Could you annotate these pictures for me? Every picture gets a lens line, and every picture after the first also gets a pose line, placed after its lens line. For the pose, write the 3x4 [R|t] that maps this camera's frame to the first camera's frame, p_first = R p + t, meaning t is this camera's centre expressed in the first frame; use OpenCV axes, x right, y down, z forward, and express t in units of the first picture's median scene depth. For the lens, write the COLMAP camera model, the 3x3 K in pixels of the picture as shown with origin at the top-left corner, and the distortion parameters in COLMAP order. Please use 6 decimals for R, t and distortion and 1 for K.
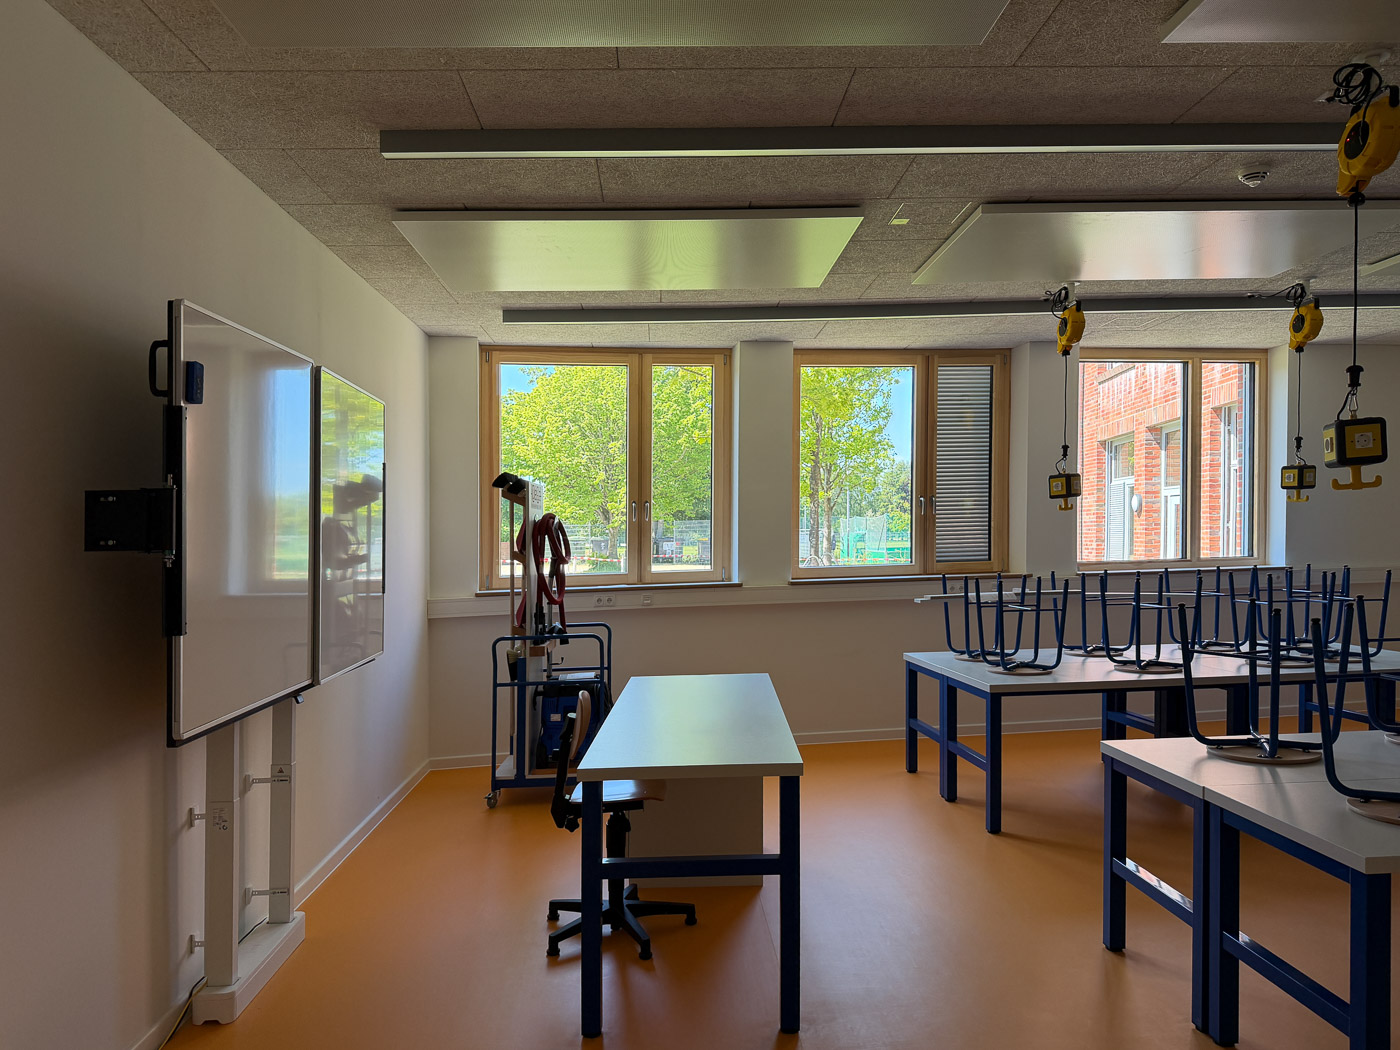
lens RADIAL K [[1004.8, 0, 700.0], [0, 1004.8, 525.0], [0, 0, 1]] dist [0.039798, -0.072228]
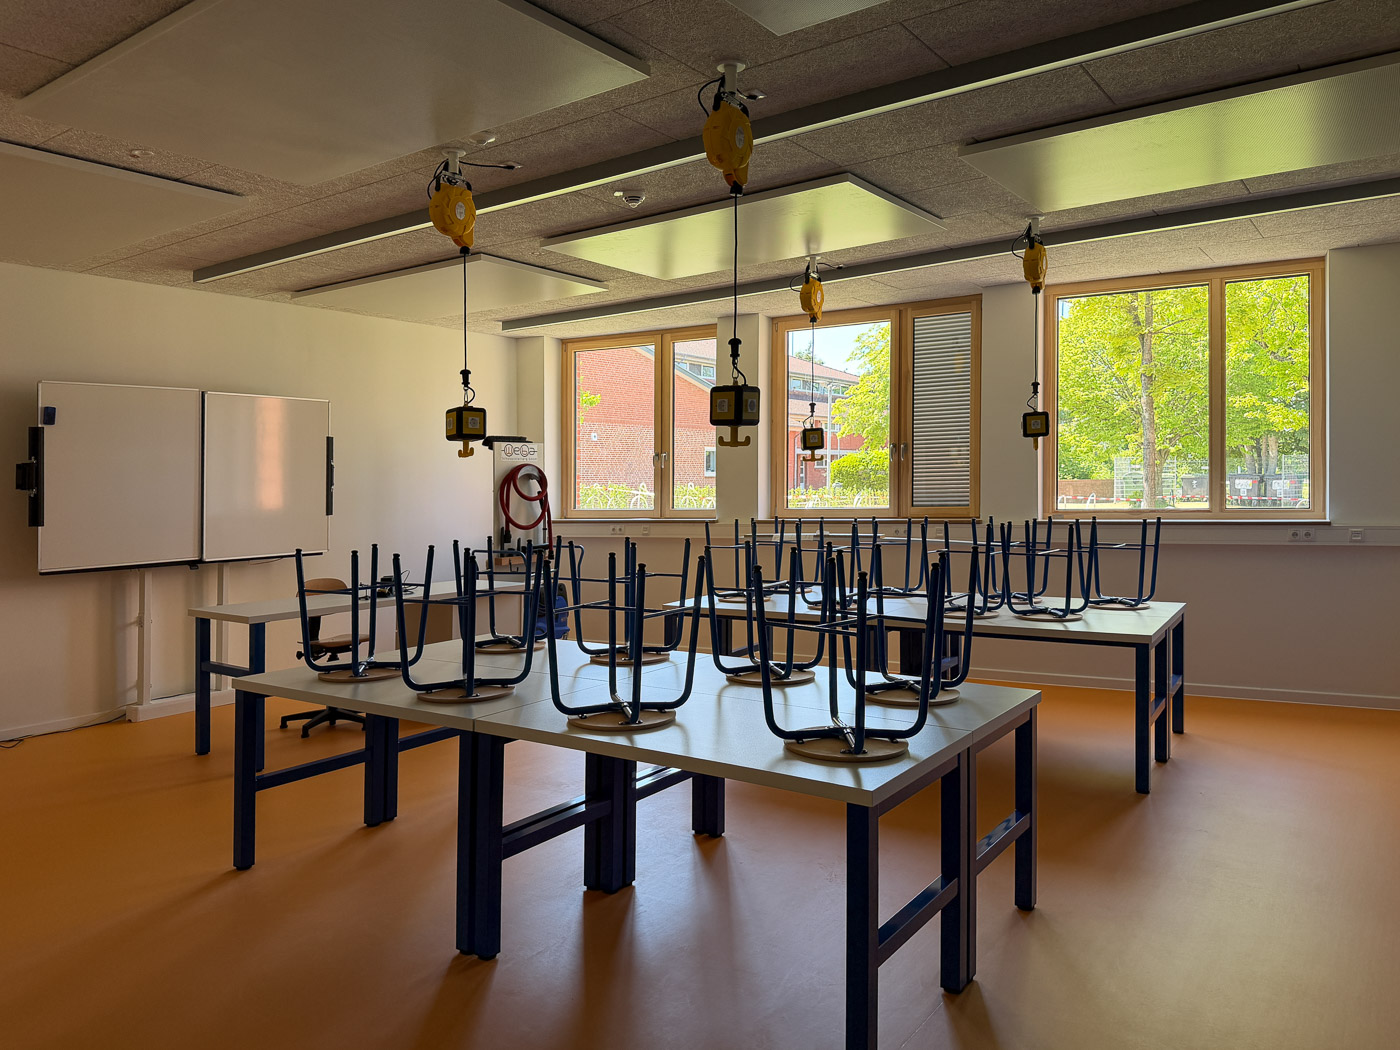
lens RADIAL K [[1022.9, 0, 700.0], [0, 1022.9, 525.0], [0, 0, 1]] dist [0.060095, 0.000797]
pose [[0.795008, 0.033653, -0.605664, 1.097306], [0.006820, 0.997901, 0.064400, -0.023657], [0.606560, -0.055330, 0.793110, 0.025177]]
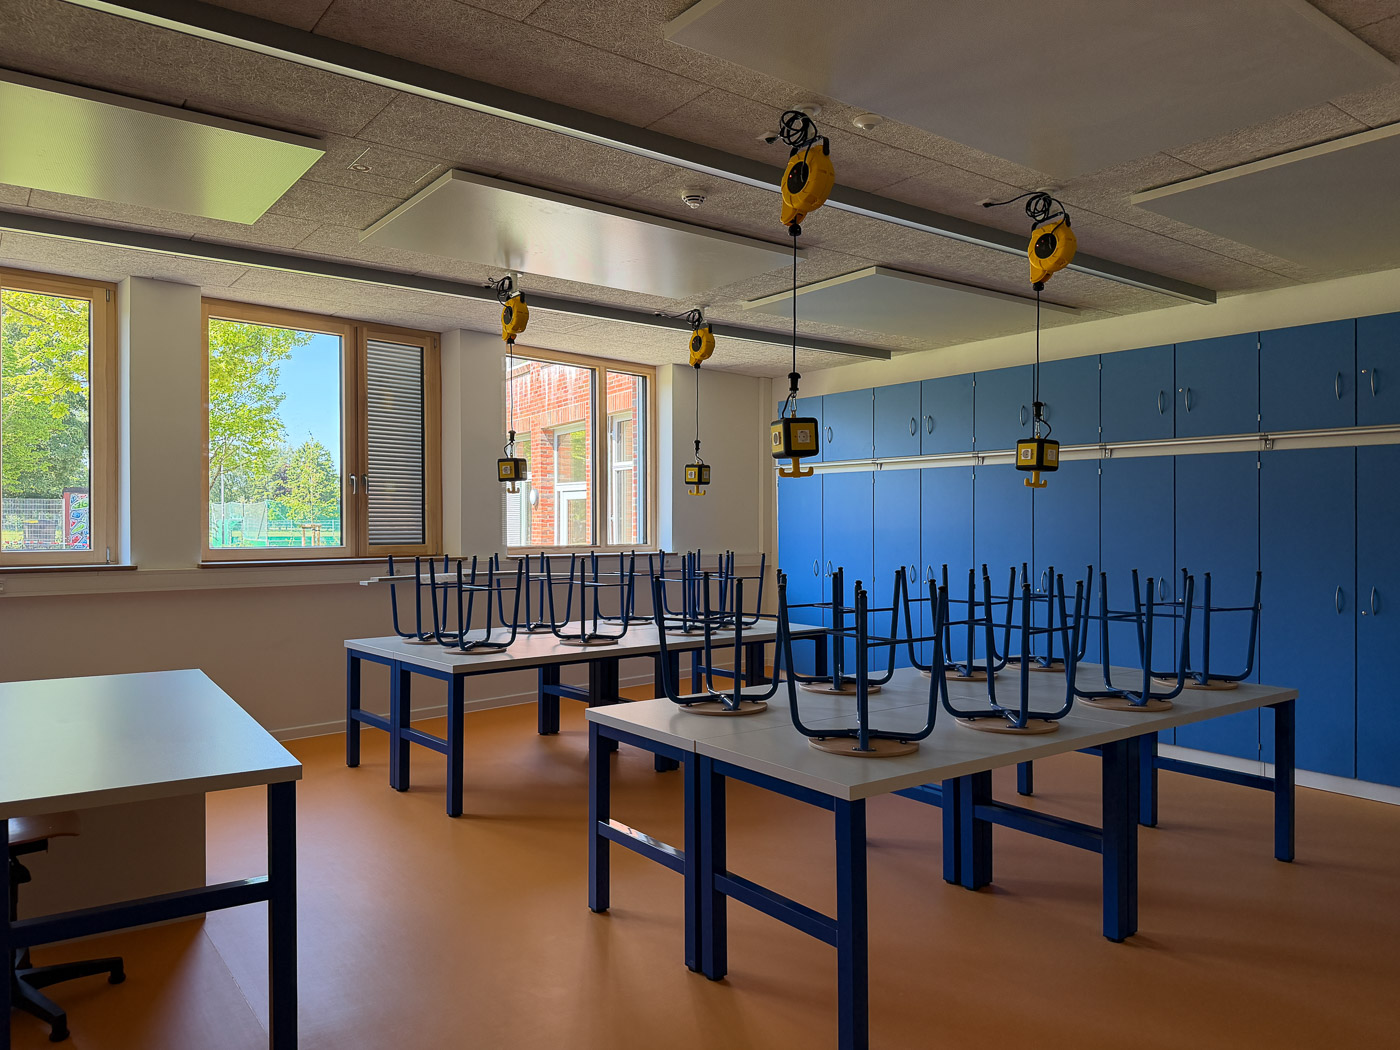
lens RADIAL K [[977.6, 0, 703.8], [0, 977.6, 538.5], [0, 0, 1]] dist [0.121722, -0.165368]
pose [[0.821552, 0.016541, 0.569894, -0.052279], [-0.028330, 0.999529, 0.011829, 0.014882], [-0.569429, -0.025863, 0.821633, 0.067818]]
